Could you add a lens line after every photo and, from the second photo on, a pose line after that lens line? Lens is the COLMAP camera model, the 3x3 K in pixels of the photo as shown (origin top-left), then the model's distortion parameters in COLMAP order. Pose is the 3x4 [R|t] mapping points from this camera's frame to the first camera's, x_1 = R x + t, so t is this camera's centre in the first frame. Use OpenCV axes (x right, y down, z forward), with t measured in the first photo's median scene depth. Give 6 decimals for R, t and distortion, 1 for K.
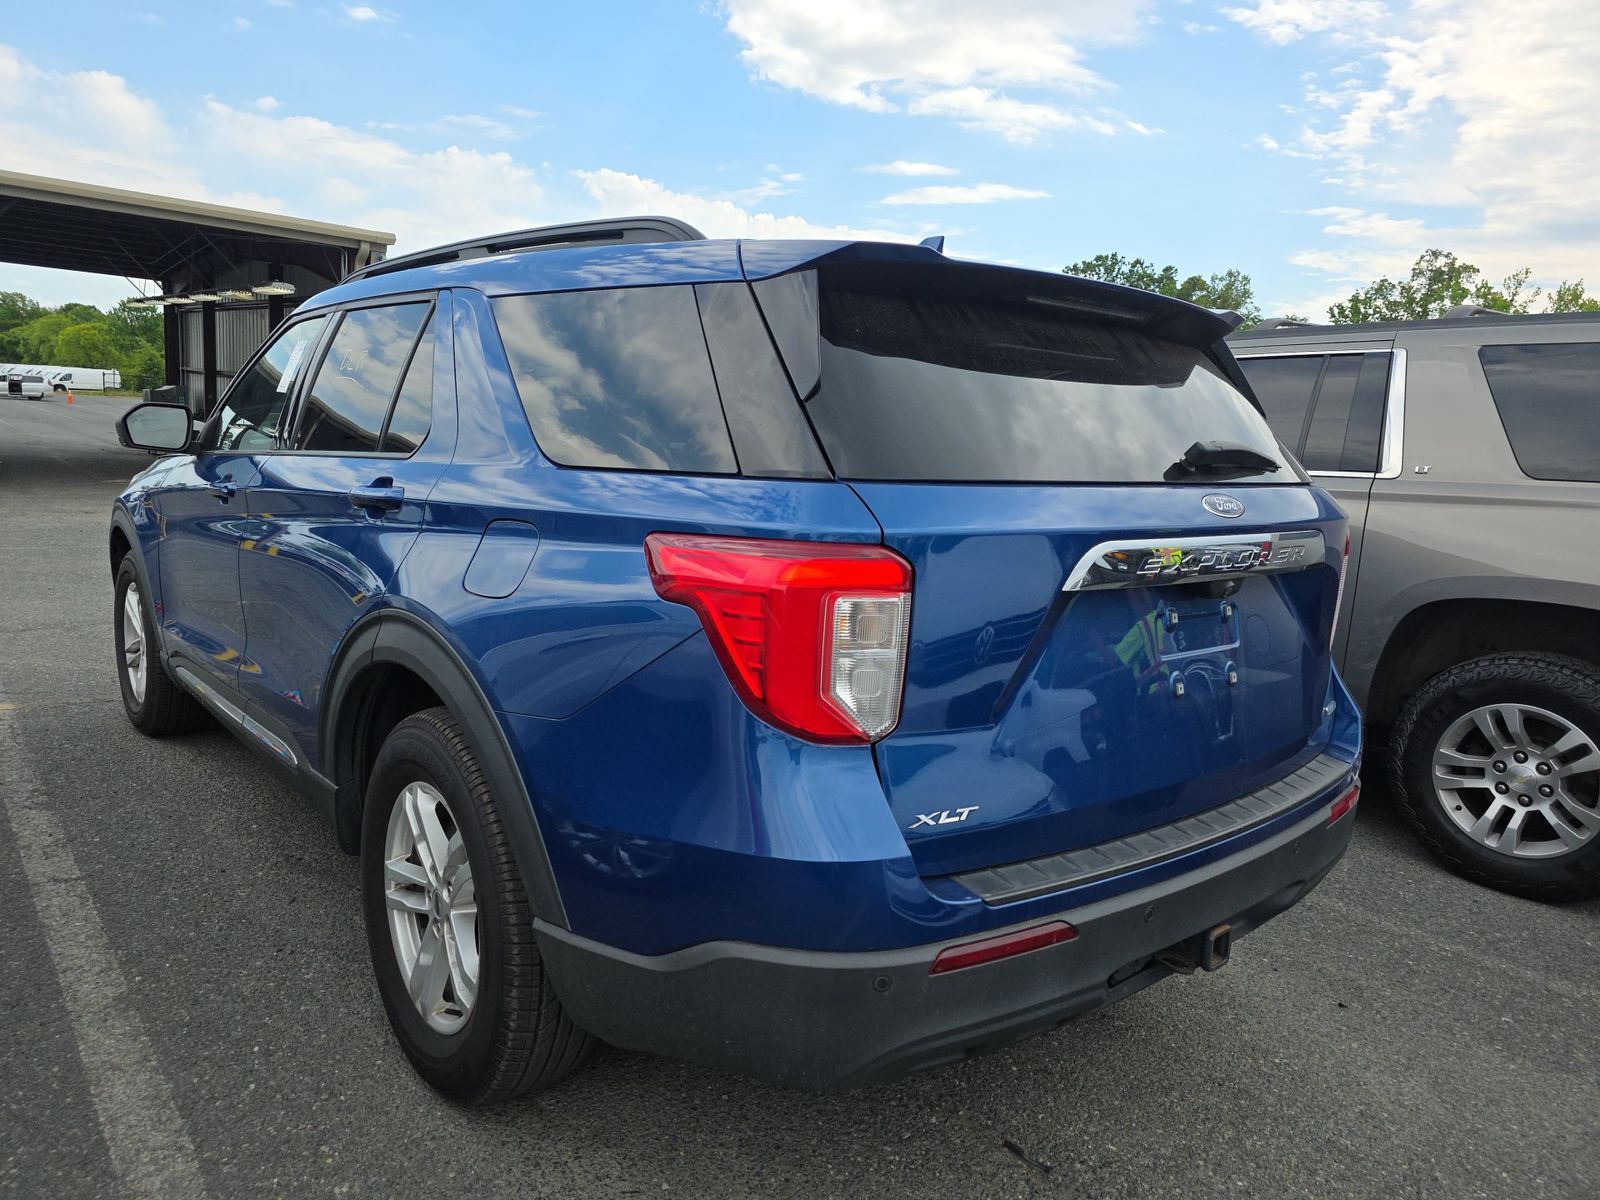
lens RADIAL K [[1057.0, 0, 787.8], [0, 1057.0, 596.8], [0, 0, 1]] dist [0.033755, -0.034160]
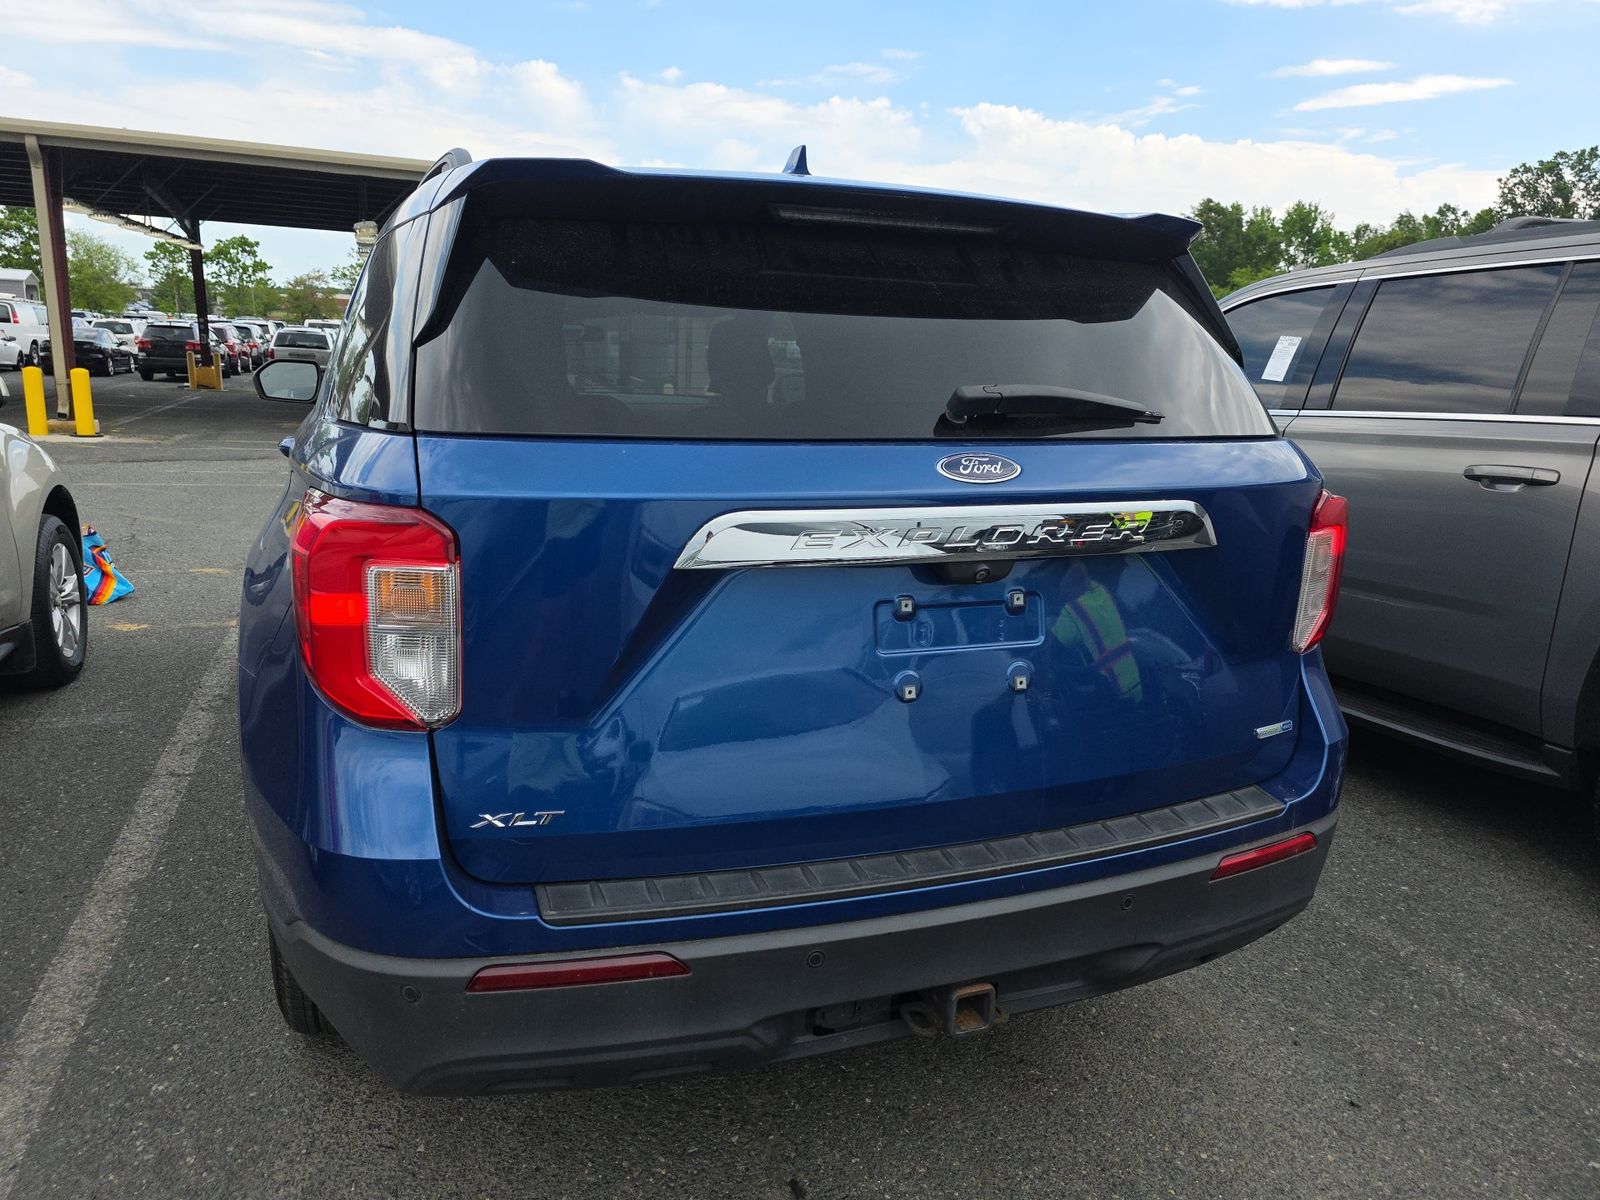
lens RADIAL K [[1057.0, 0, 787.8], [0, 1057.0, 596.8], [0, 0, 1]] dist [0.033755, -0.034160]
pose [[0.945125, 0.049256, -0.322975, 0.602183], [-0.032607, 0.997855, 0.056763, -0.032237], [0.325078, -0.043117, 0.944704, 0.233223]]
